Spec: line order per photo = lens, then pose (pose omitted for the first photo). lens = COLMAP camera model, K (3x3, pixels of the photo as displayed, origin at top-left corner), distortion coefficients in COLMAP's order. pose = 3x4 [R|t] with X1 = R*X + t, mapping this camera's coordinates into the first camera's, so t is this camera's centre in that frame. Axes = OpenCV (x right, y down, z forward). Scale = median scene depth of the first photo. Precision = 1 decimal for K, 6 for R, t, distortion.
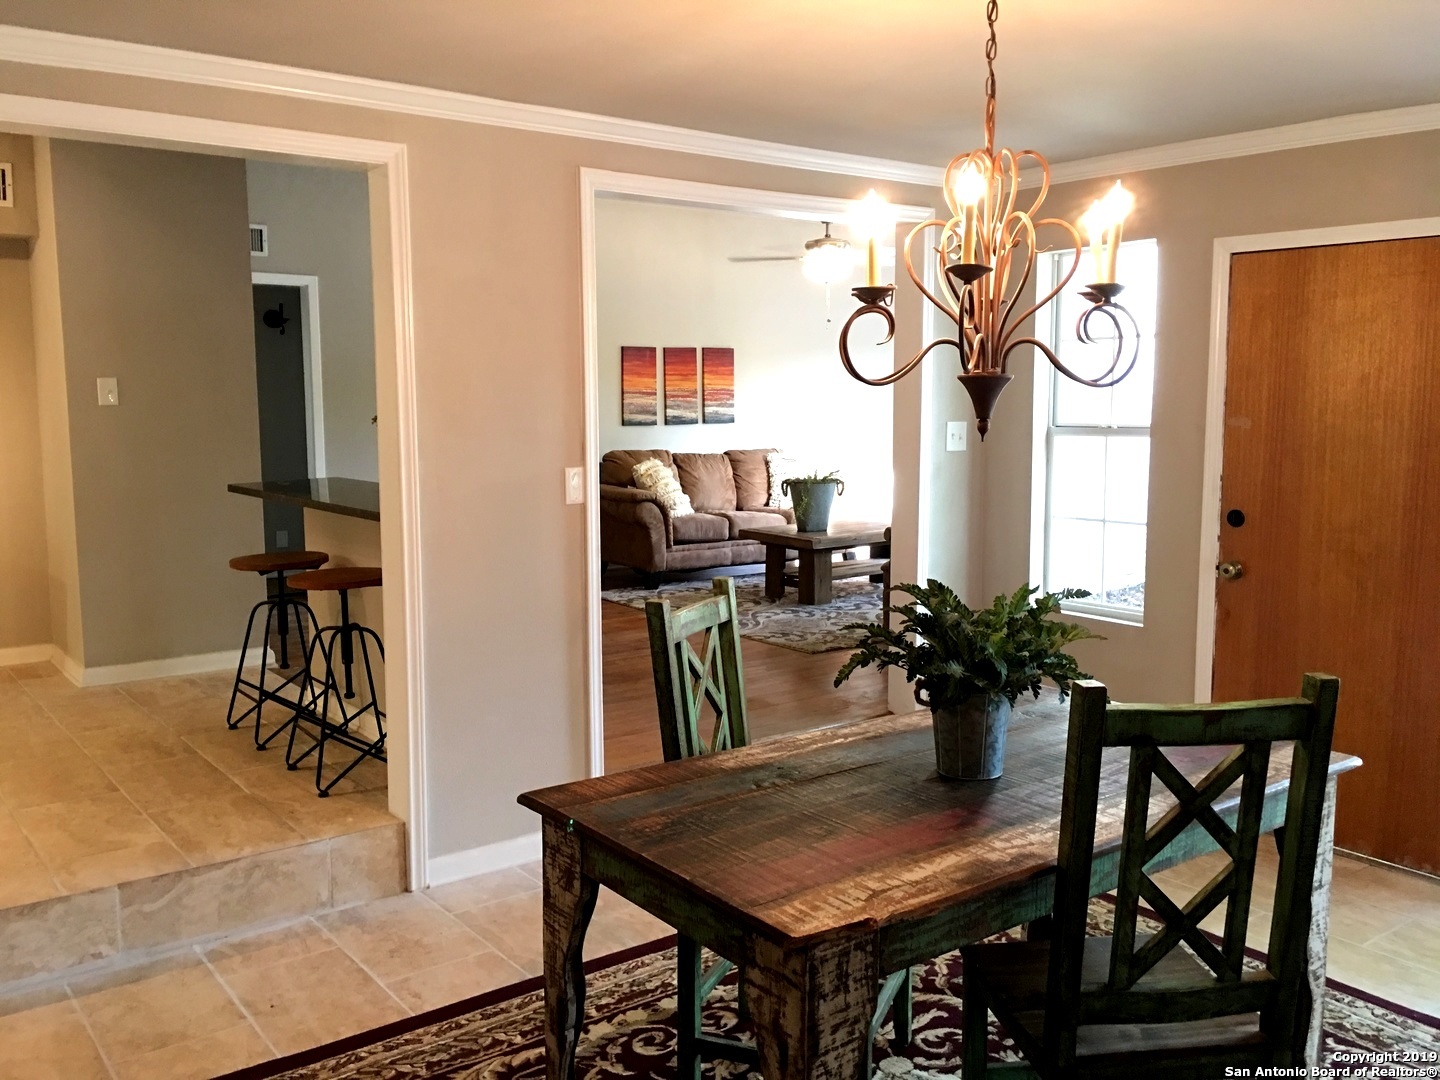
lens RADIAL K [[1234.3, 0, 709.5], [0, 1234.3, 527.2], [0, 0, 1]] dist [0.061774, -0.078860]
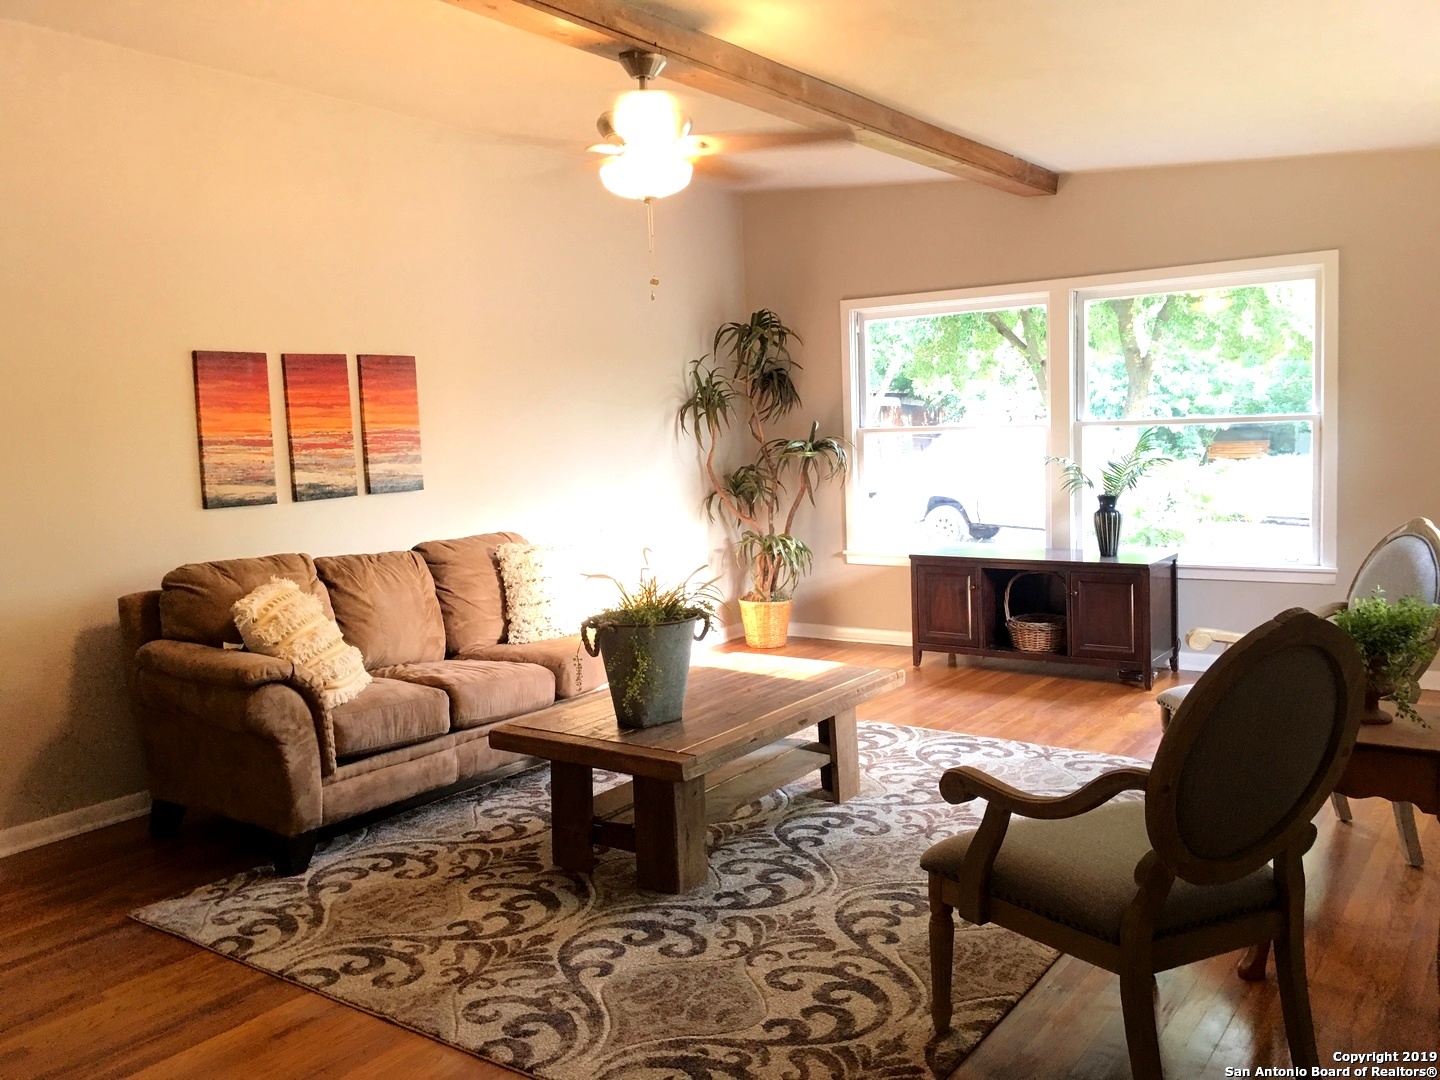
lens RADIAL K [[1234.3, 0, 712.5], [0, 1234.3, 530.3], [0, 0, 1]] dist [0.061774, -0.078860]
pose [[0.949756, -0.057757, 0.307615, -0.032808], [0.065818, 0.997705, -0.015887, -0.056323], [-0.305991, 0.035335, 0.951378, 0.495271]]
